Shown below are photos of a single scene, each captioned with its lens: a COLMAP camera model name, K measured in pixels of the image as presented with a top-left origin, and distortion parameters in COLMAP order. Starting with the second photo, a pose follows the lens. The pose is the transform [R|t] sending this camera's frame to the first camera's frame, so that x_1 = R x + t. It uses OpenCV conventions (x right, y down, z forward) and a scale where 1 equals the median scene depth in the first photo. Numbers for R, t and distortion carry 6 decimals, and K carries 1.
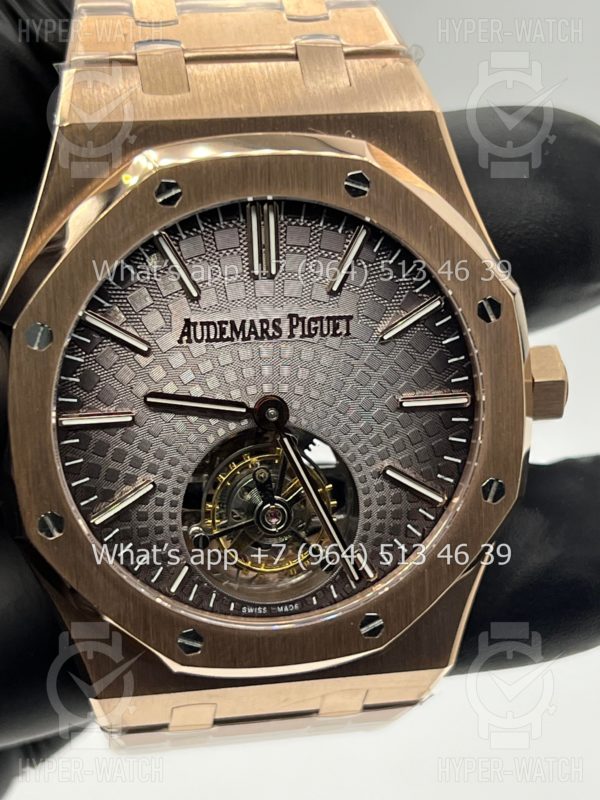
lens RADIAL K [[1921.9, 0, 307.7], [0, 1921.9, 421.4], [0, 0, 1]] dist [0.188438, 0.000000]
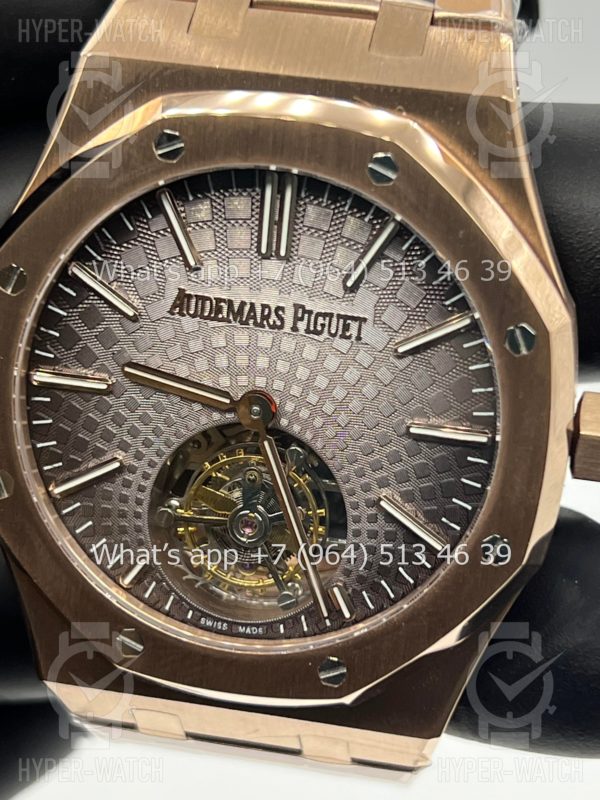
lens RADIAL K [[1921.9, 0, 301.3], [0, 1921.9, 408.4], [0, 0, 1]] dist [0.188438, 0.000000]
pose [[0.930346, 0.189541, -0.313895, 0.276607], [-0.185191, 0.981721, 0.043917, -0.047676], [0.316481, 0.017272, 0.948442, 0.167314]]
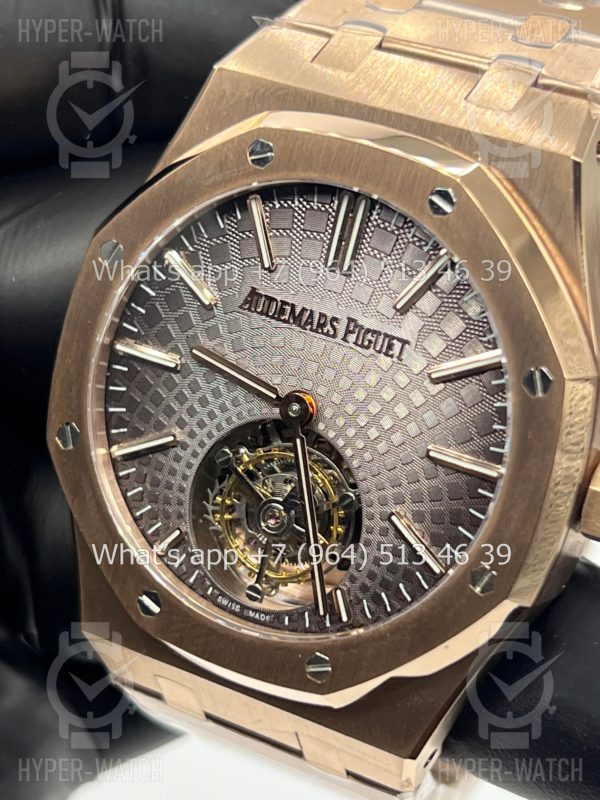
lens RADIAL K [[1921.9, 0, 296.8], [0, 1921.9, 400.5], [0, 0, 1]] dist [0.188438, 0.000000]
pose [[0.780760, 0.320144, -0.536583, 0.485214], [-0.367862, 0.929678, 0.019417, -0.026575], [0.505065, 0.182228, 0.843624, 0.201006]]
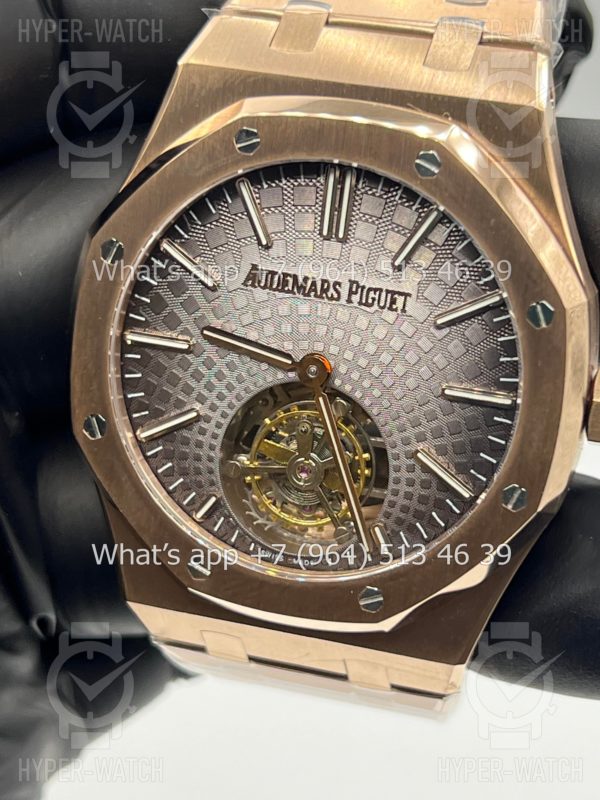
lens RADIAL K [[1921.9, 0, 296.3], [0, 1921.9, 412.3], [0, 0, 1]] dist [0.188438, 0.000000]
pose [[0.894011, 0.217589, -0.391663, 0.378711], [-0.222273, 0.974393, 0.033963, -0.015319], [0.389023, 0.056693, 0.919482, 0.052392]]
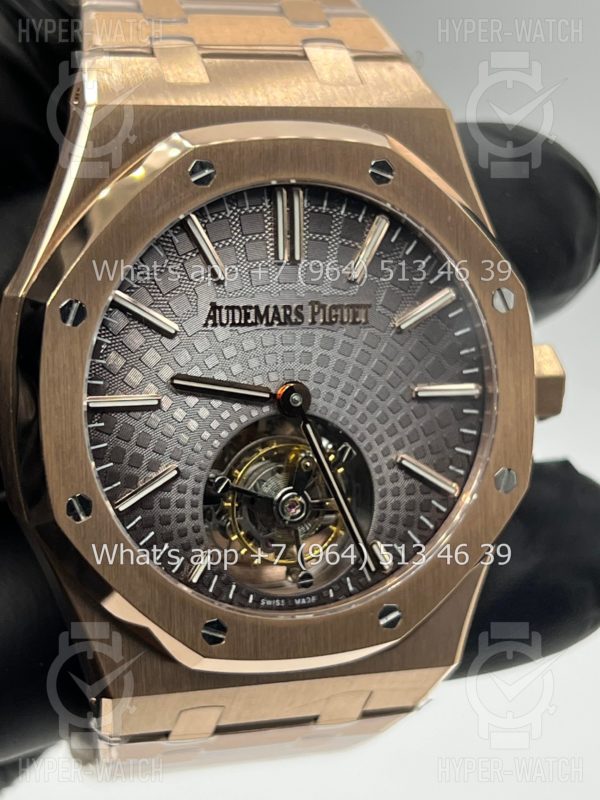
lens RADIAL K [[1921.9, 0, 300.2], [0, 1921.9, 399.0], [0, 0, 1]] dist [0.188438, 0.000000]
pose [[0.987841, 0.004094, 0.155412, -0.170181], [0.012835, 0.994093, -0.107766, 0.102754], [-0.154936, 0.108451, 0.981954, 0.020866]]
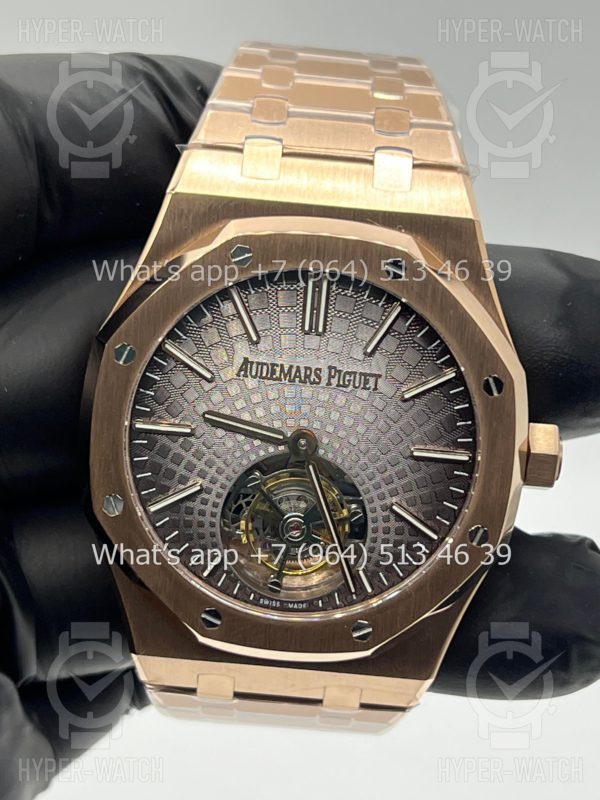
lens RADIAL K [[1921.9, 0, 295.6], [0, 1921.9, 398.5], [0, 0, 1]] dist [0.188438, 0.000000]
pose [[0.975107, 0.142791, -0.169637, 0.179853], [-0.152785, 0.987125, -0.047333, 0.026102], [0.160694, 0.072073, 0.984369, -0.209714]]
